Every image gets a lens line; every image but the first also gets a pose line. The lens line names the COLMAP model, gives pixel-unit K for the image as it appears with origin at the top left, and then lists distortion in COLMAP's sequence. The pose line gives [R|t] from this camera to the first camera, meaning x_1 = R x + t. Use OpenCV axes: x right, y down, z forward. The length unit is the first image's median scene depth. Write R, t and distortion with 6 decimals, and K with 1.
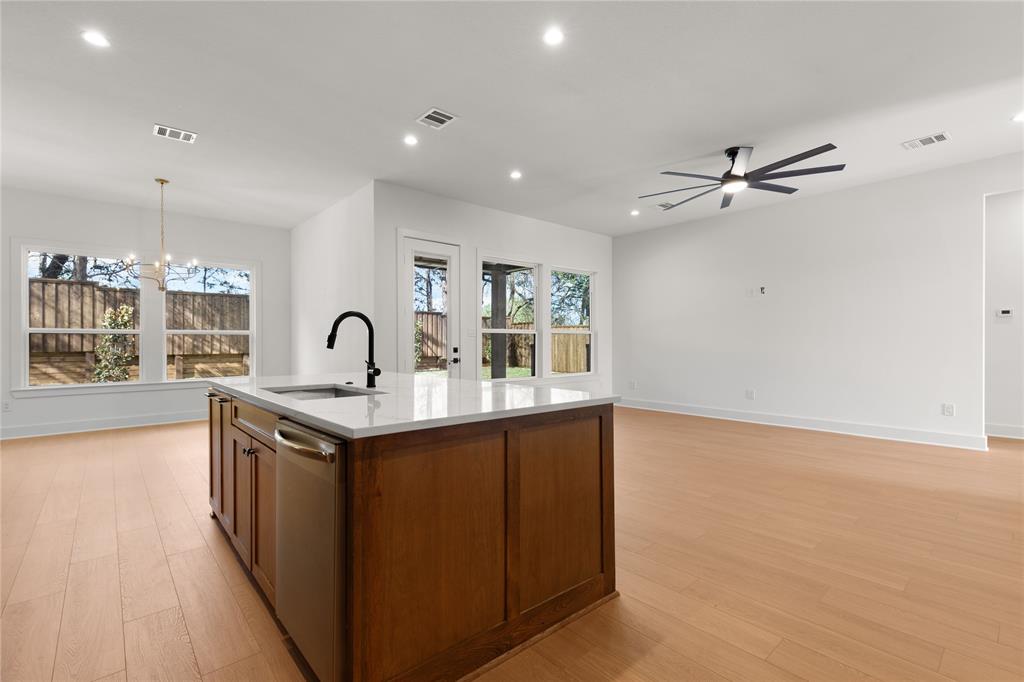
lens RADIAL K [[461.1, 0, 511.6], [0, 461.1, 344.9], [0, 0, 1]] dist [0.003010, -0.000513]
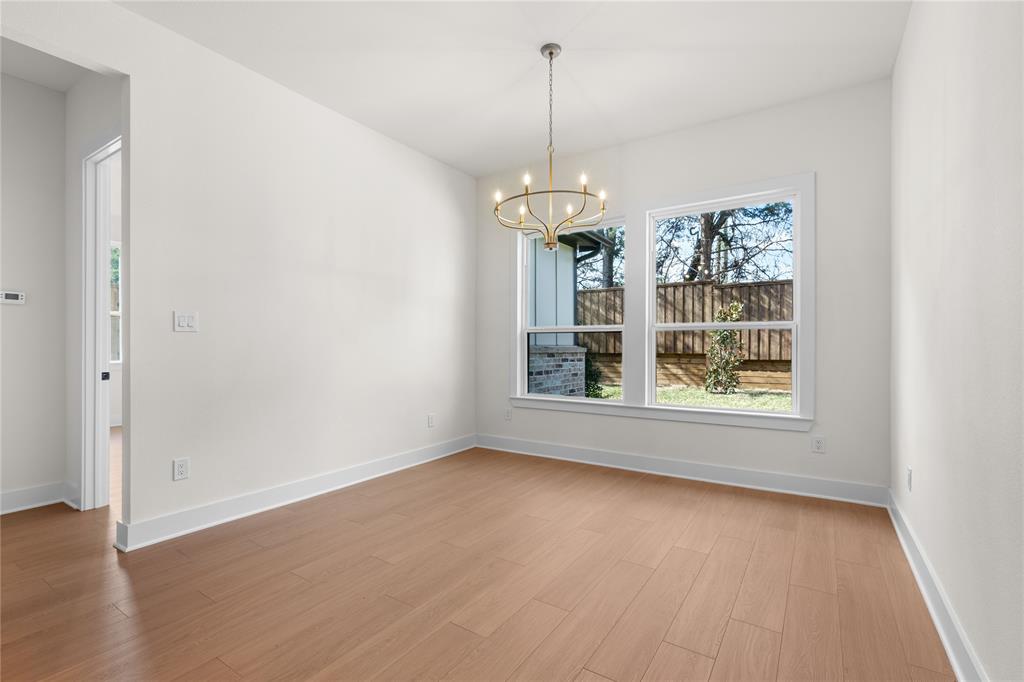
lens RADIAL K [[461.1, 0, 510.6], [0, 461.1, 340.5], [0, 0, 1]] dist [0.003010, -0.000513]
pose [[0.267066, -0.008891, -0.963637, -0.107556], [-0.006857, 0.999915, -0.011126, -0.000280], [0.963654, 0.009580, 0.266982, 0.360969]]
